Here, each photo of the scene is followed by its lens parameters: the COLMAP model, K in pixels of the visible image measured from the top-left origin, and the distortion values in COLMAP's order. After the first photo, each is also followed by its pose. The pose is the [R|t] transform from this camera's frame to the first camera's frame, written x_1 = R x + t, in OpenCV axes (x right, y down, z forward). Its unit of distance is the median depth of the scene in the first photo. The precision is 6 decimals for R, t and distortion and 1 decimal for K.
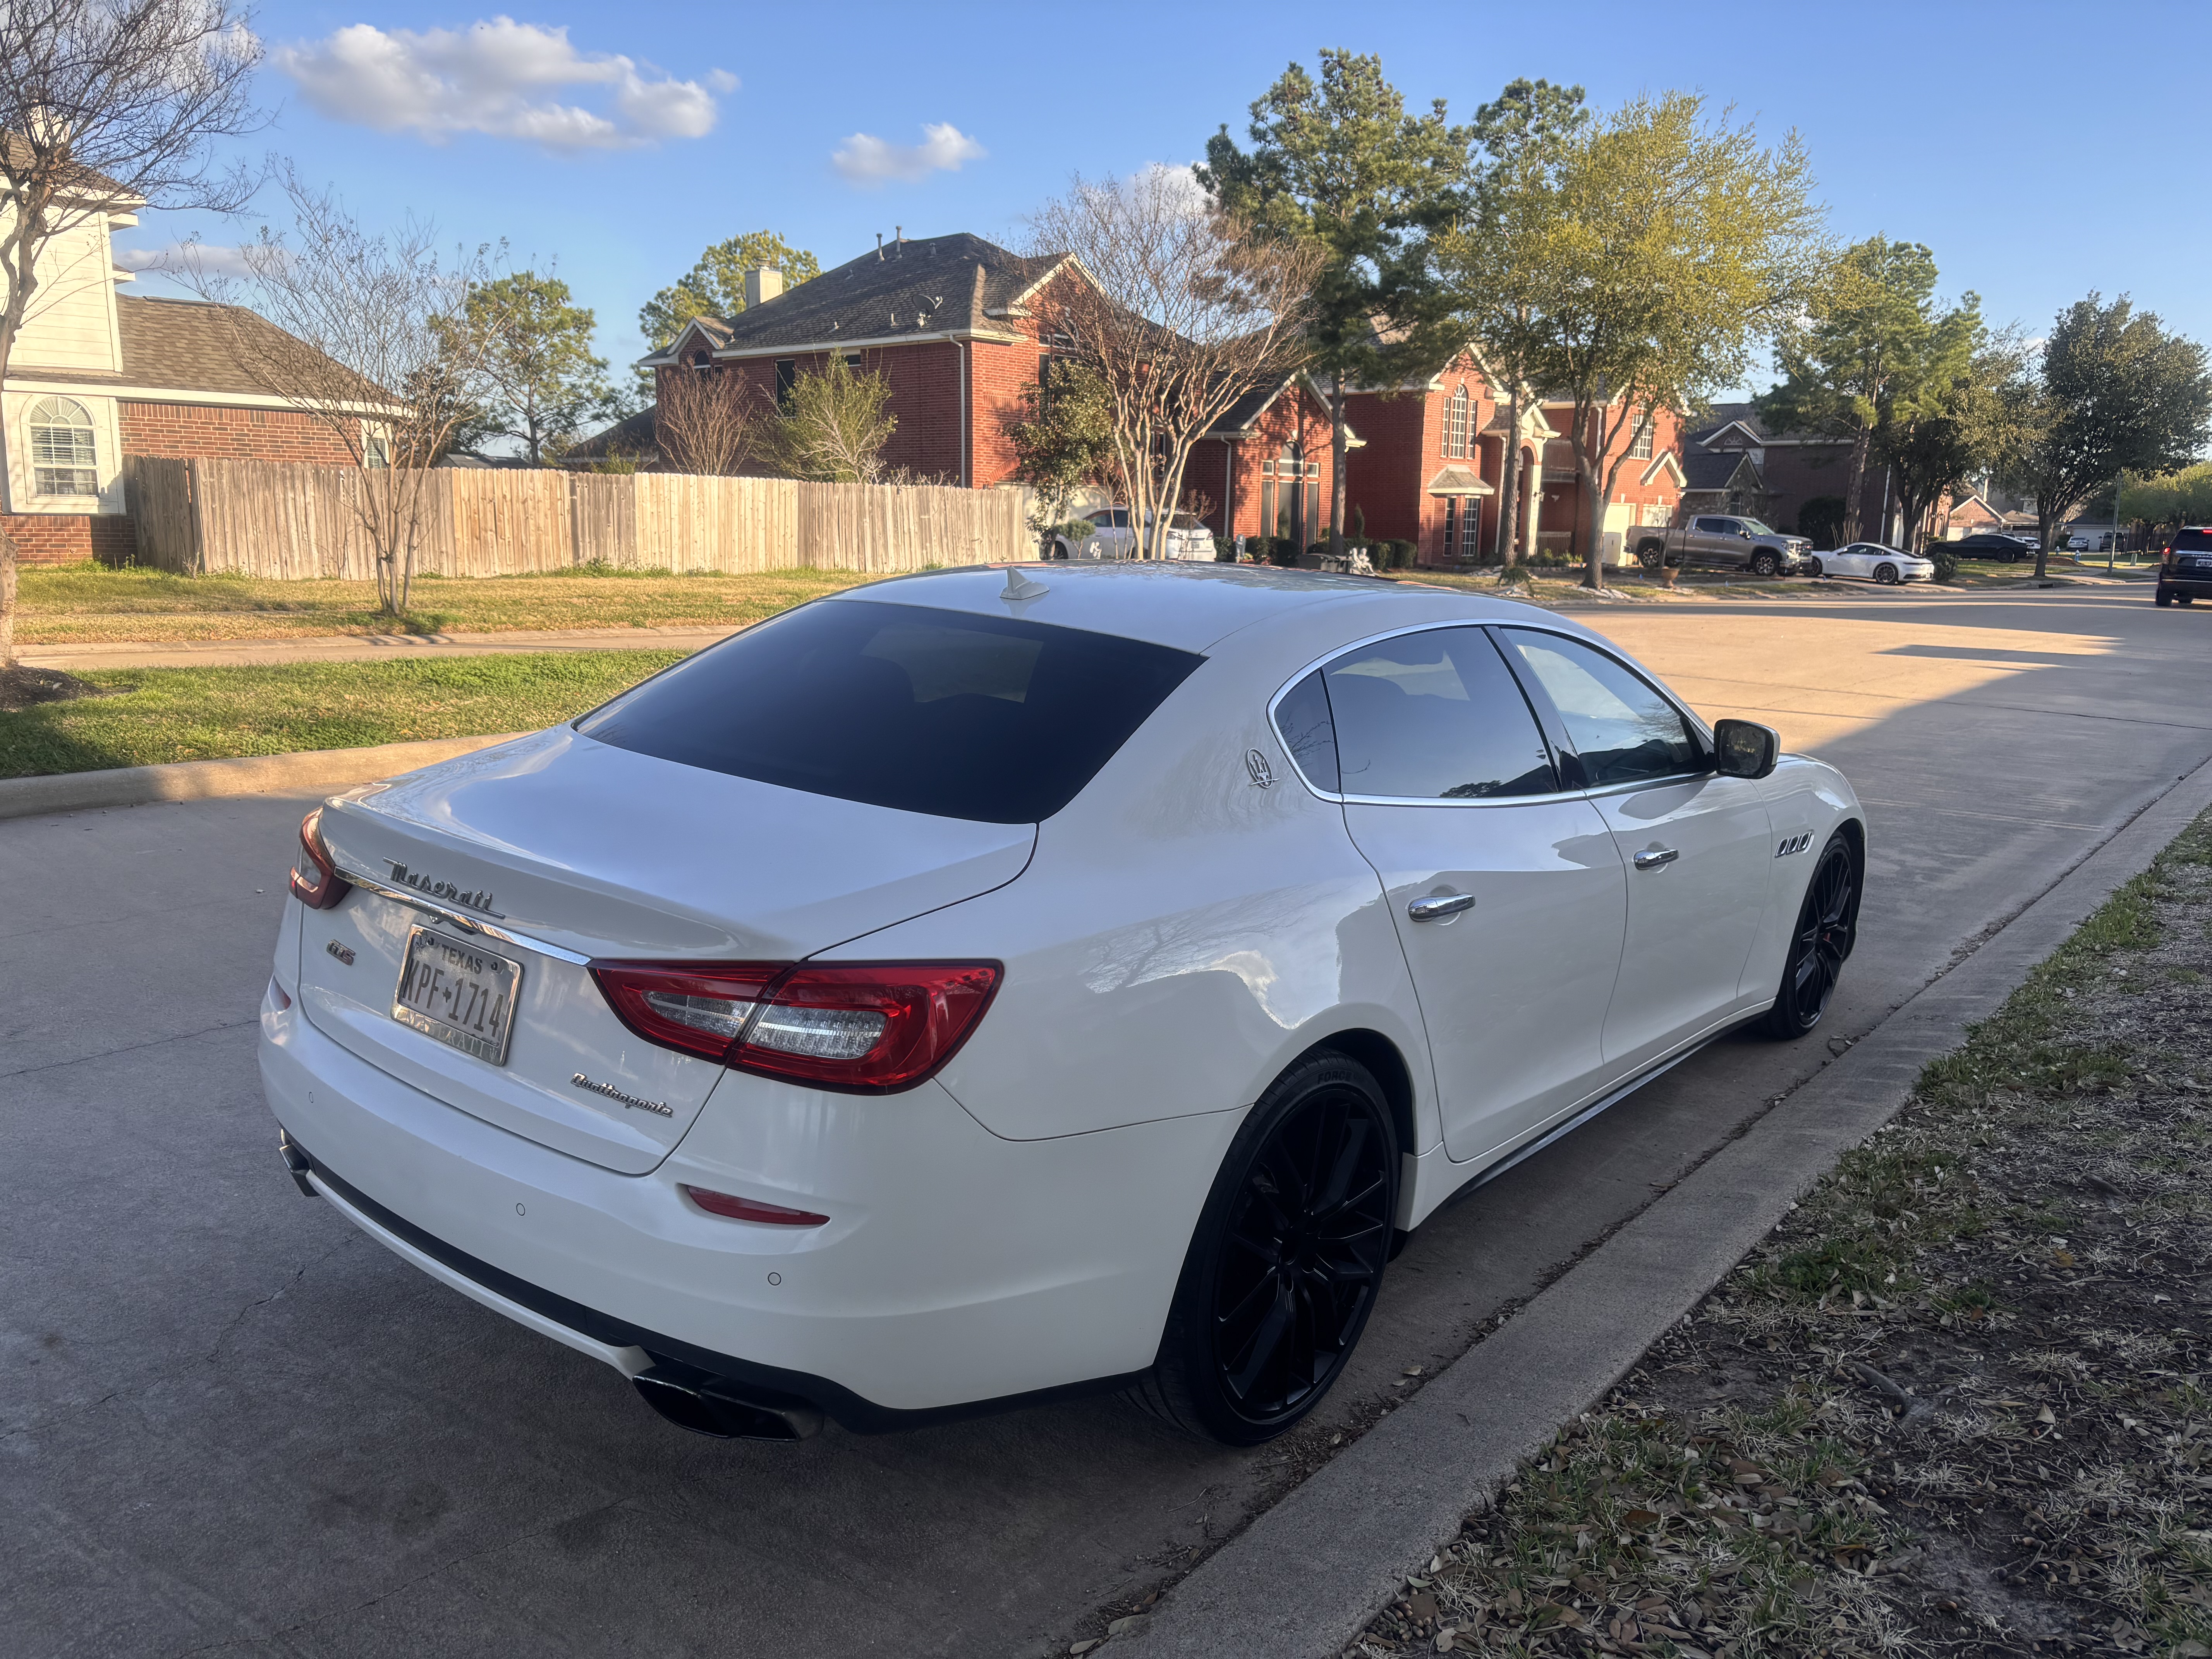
lens RADIAL K [[1675.1, 0, 1114.2], [0, 1675.1, 822.5], [0, 0, 1]] dist [0.050281, -0.056135]
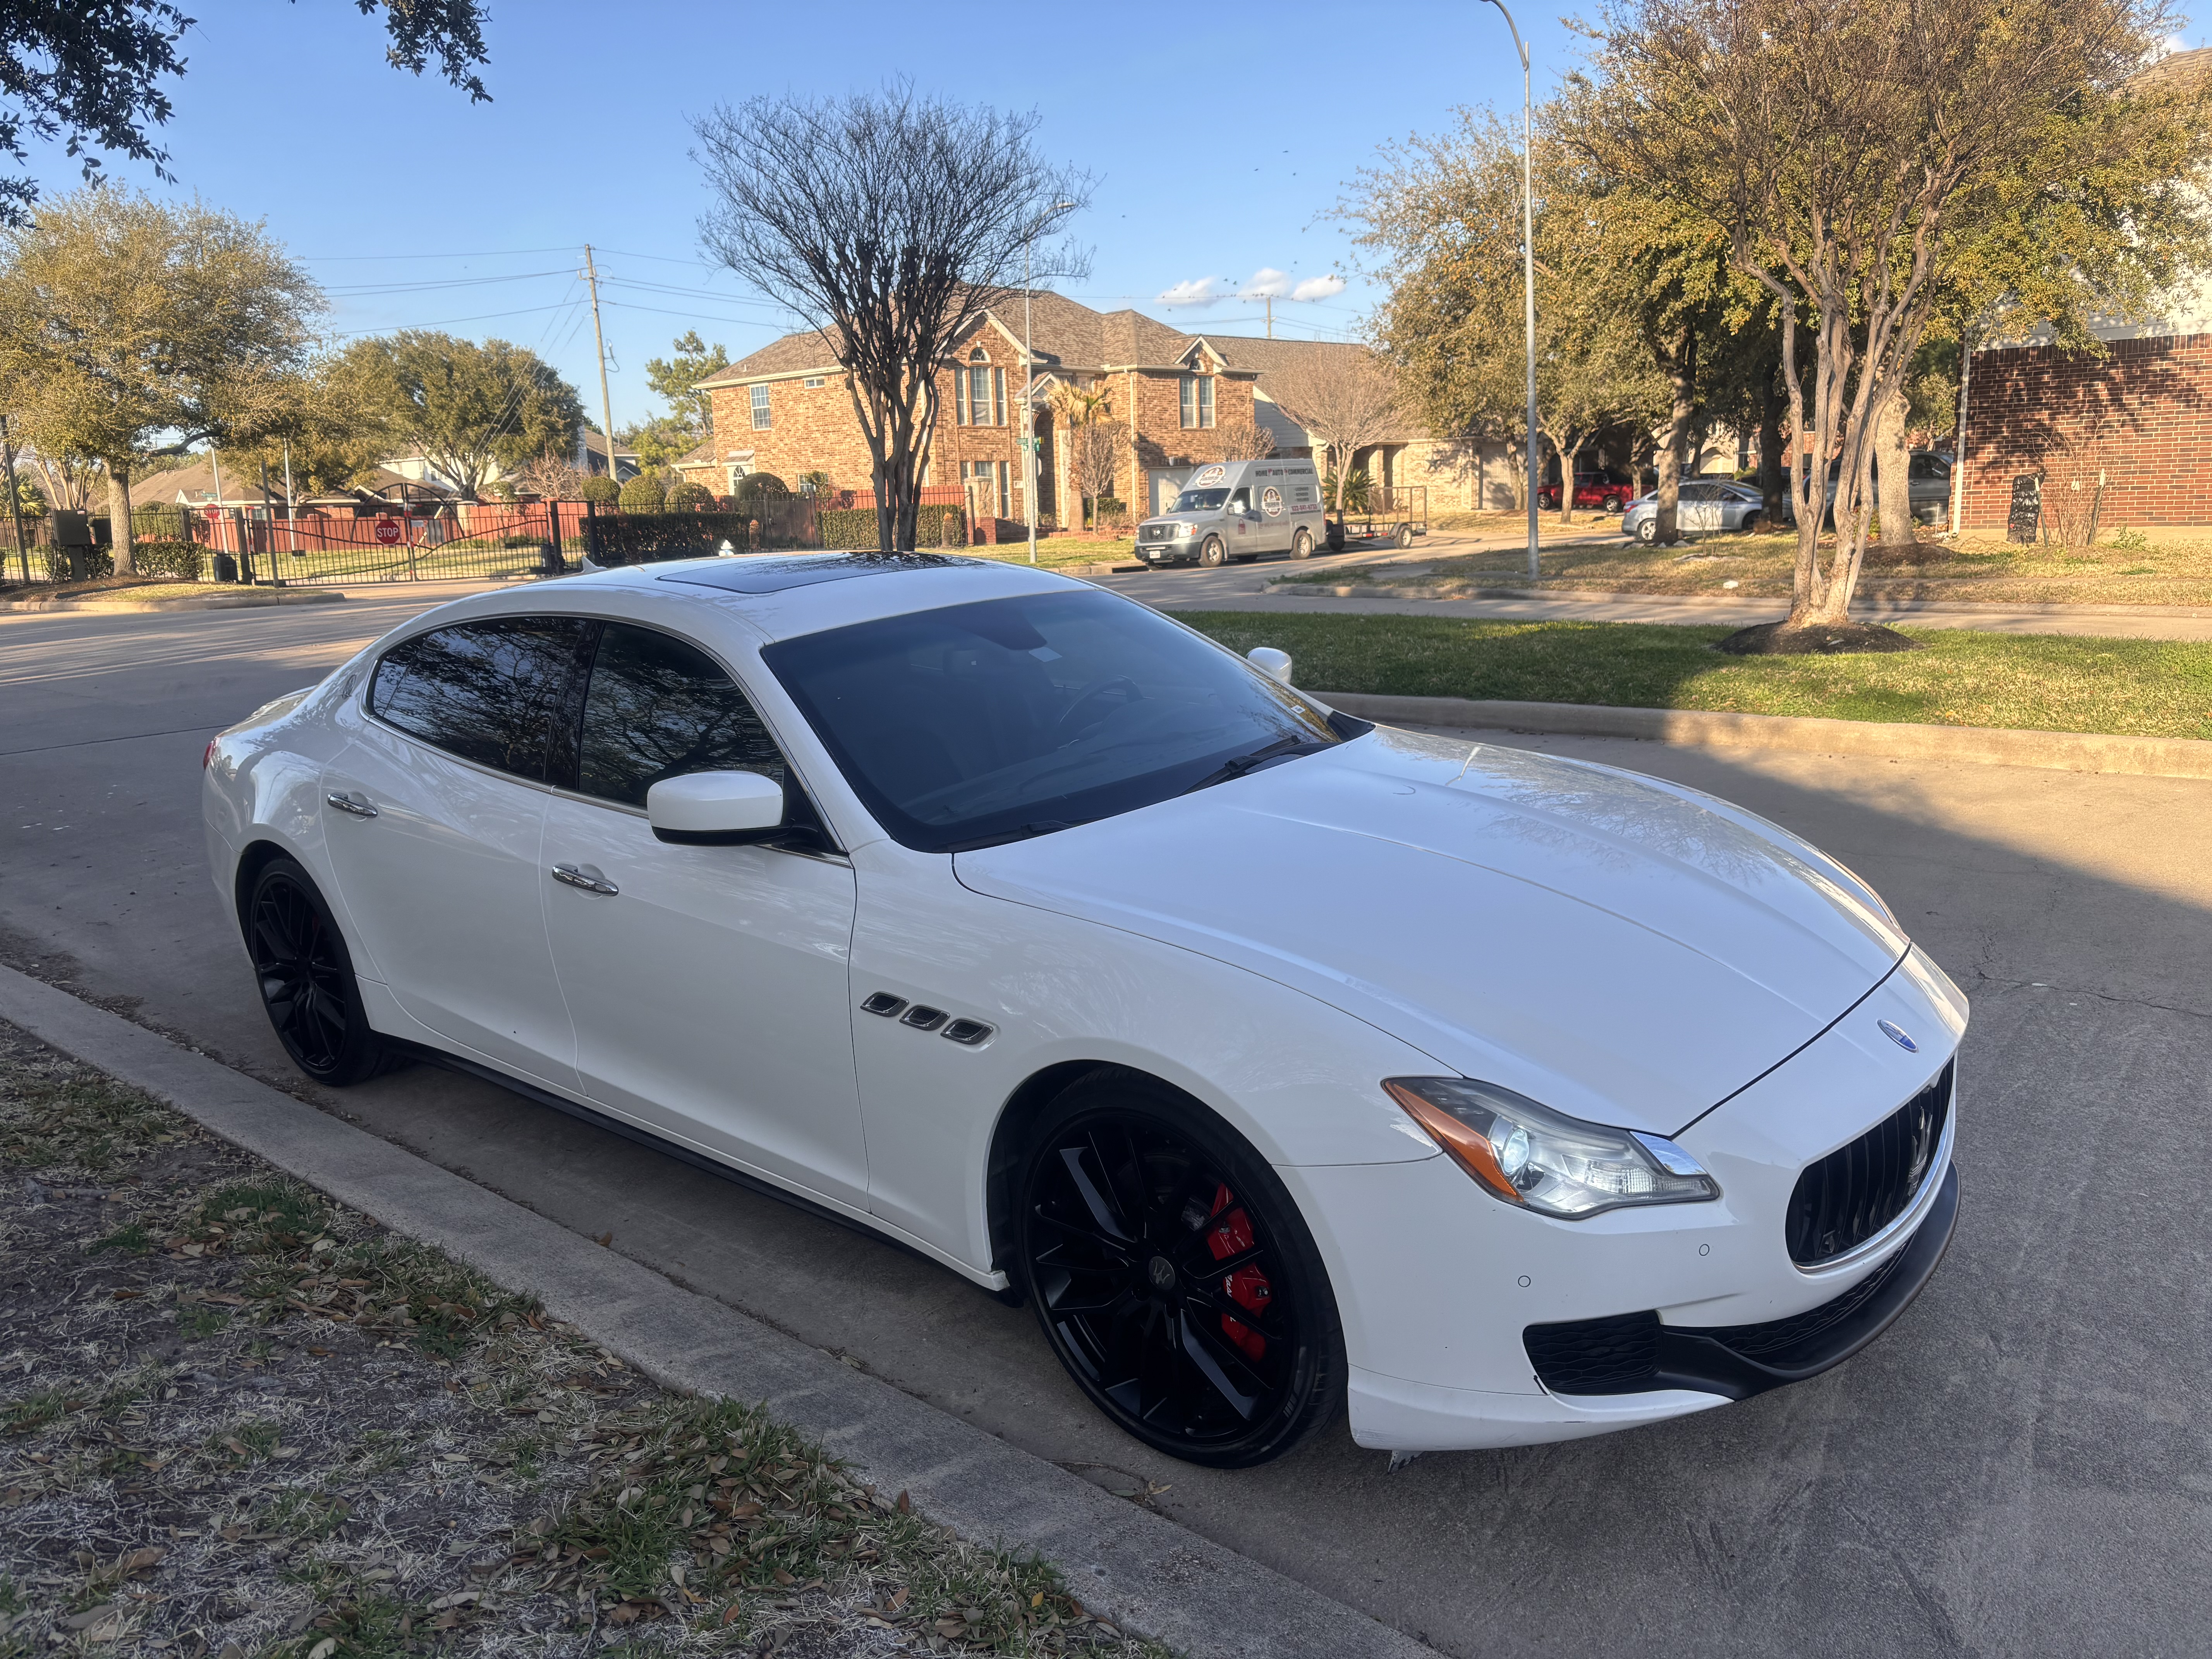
lens RADIAL K [[1716.4, 0, 1103.5], [0, 1716.4, 766.8], [0, 0, 1]] dist [-0.003348, -0.006337]
pose [[-0.059477, 0.136913, -0.988796, 0.198994], [-0.137042, 0.980051, 0.143945, -0.035319], [0.988778, 0.144068, -0.039528, 0.211863]]
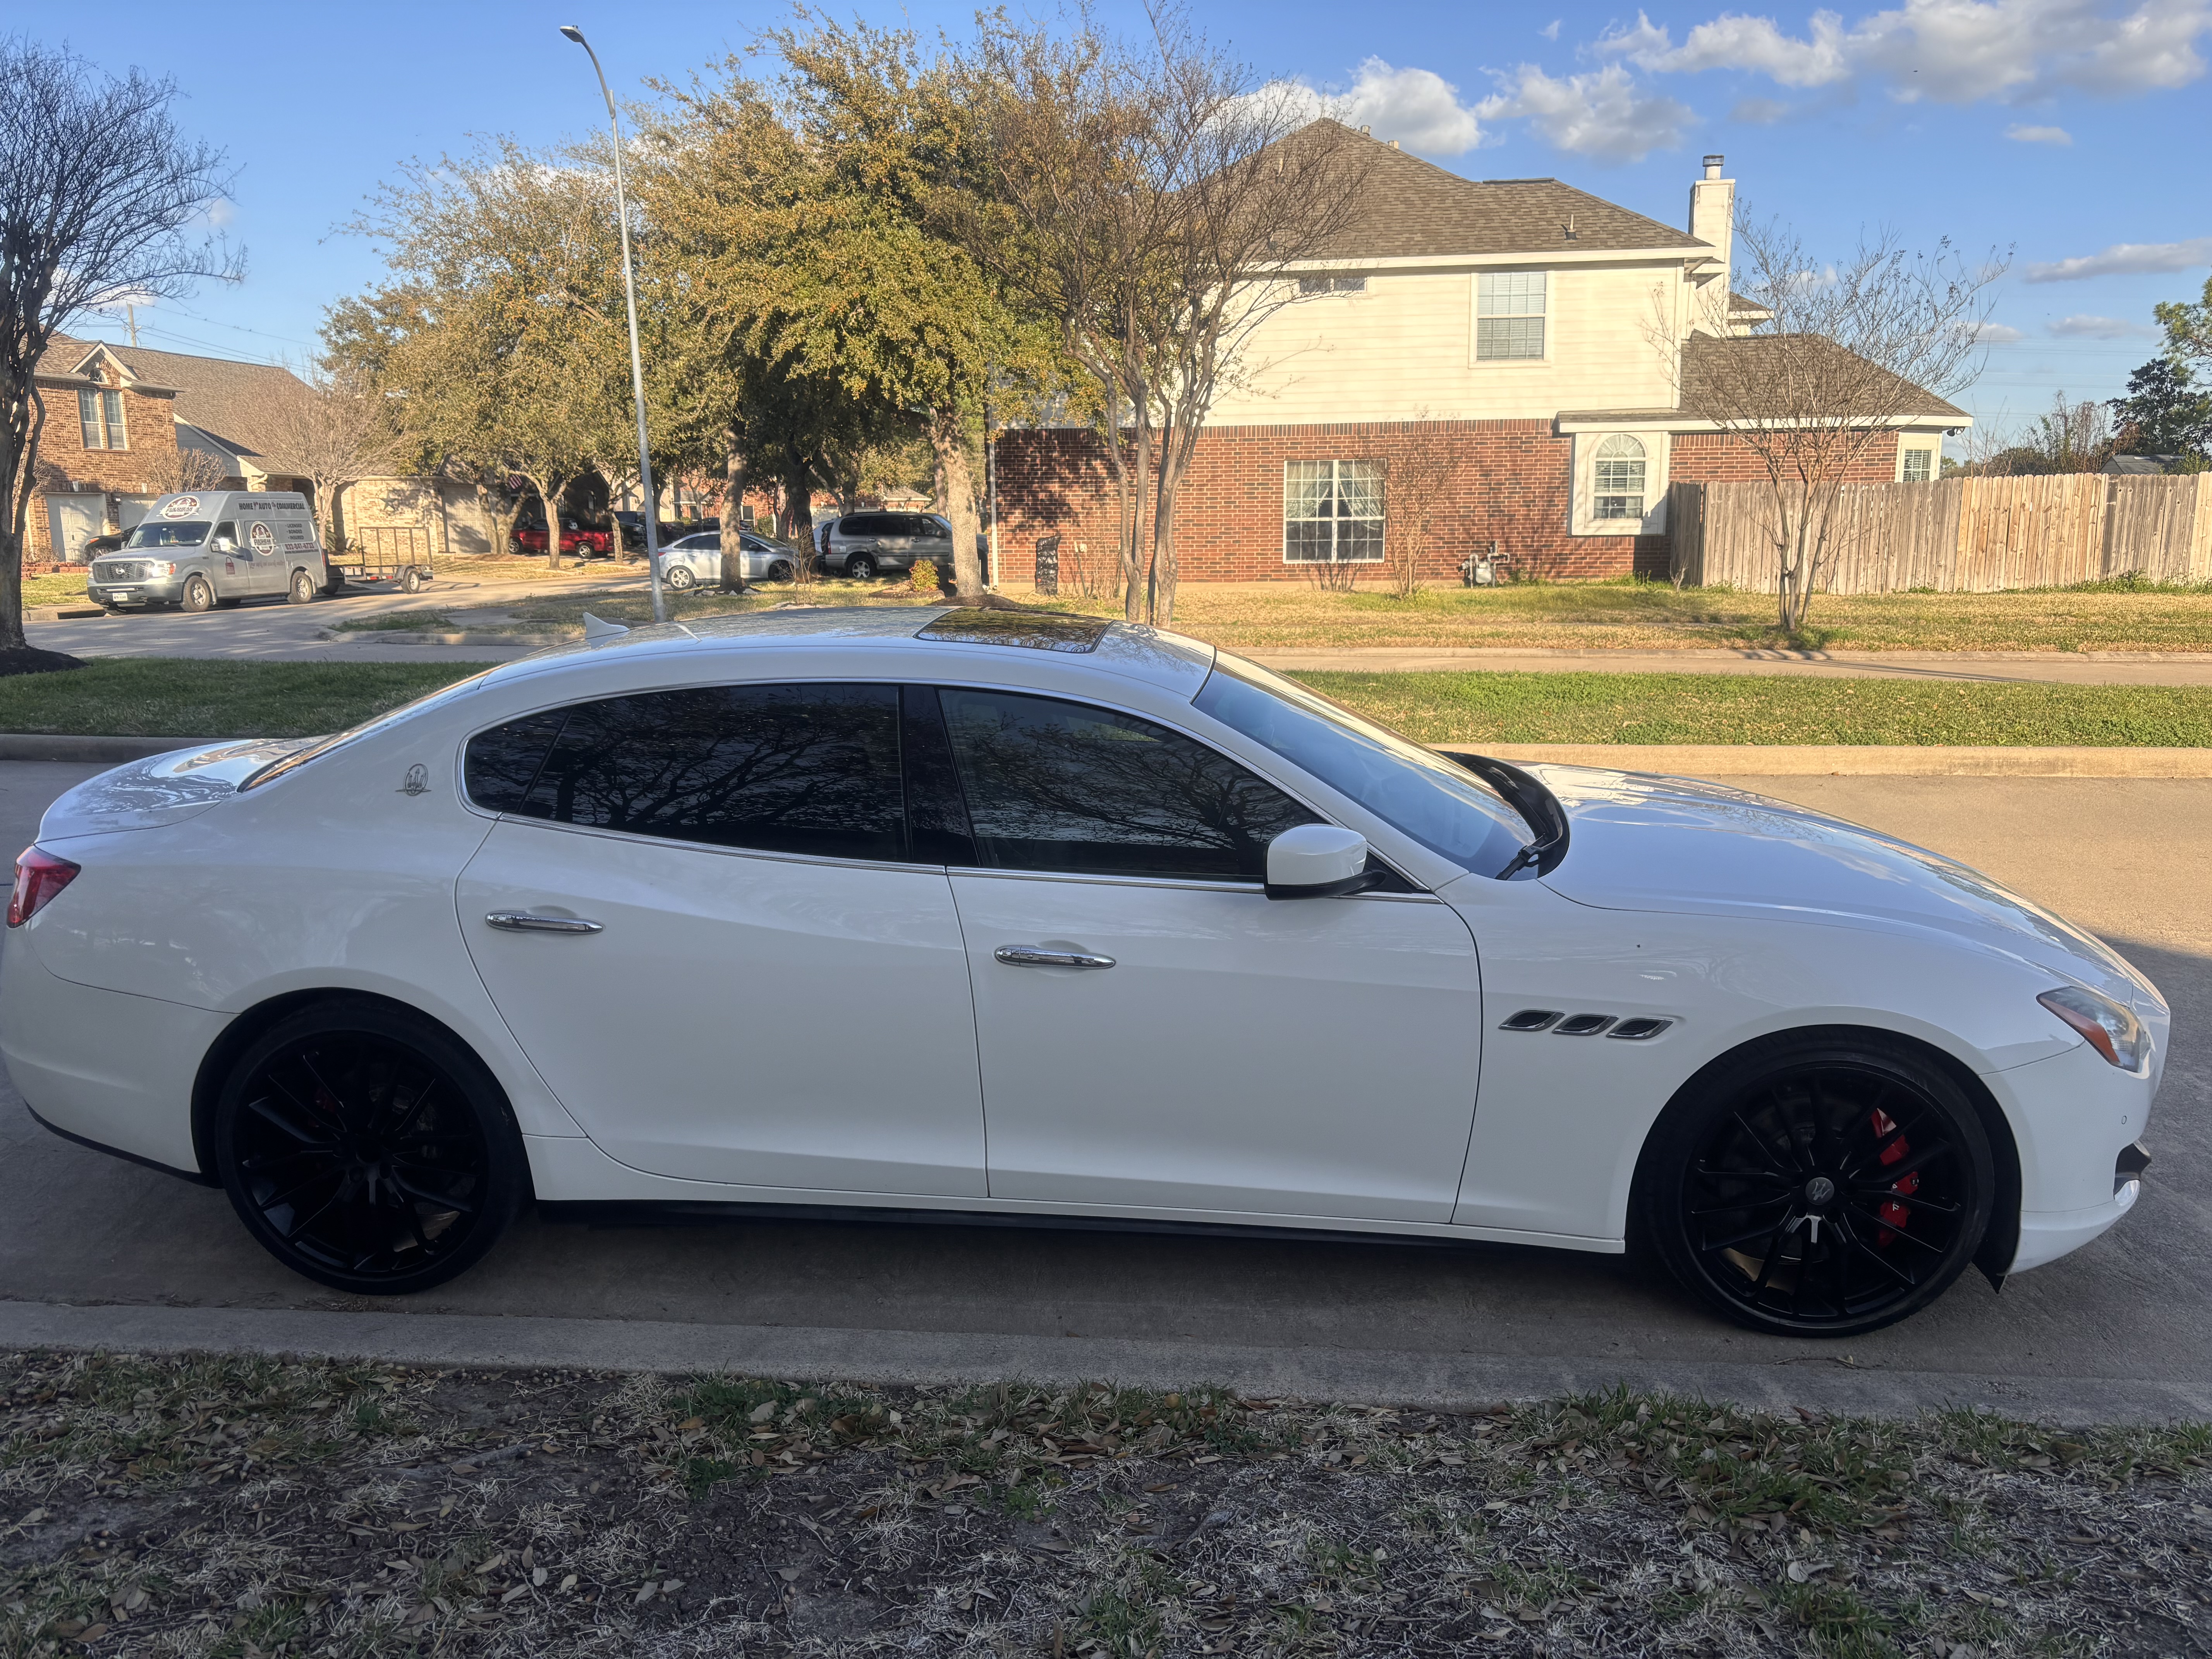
lens RADIAL K [[1675.1, 0, 1114.2], [0, 1675.1, 822.5], [0, 0, 1]] dist [0.050281, -0.056135]
pose [[0.550568, 0.125084, -0.825366, 0.167682], [-0.128889, 0.989592, 0.063995, -0.017349], [0.824781, 0.071147, 0.560959, 0.085468]]
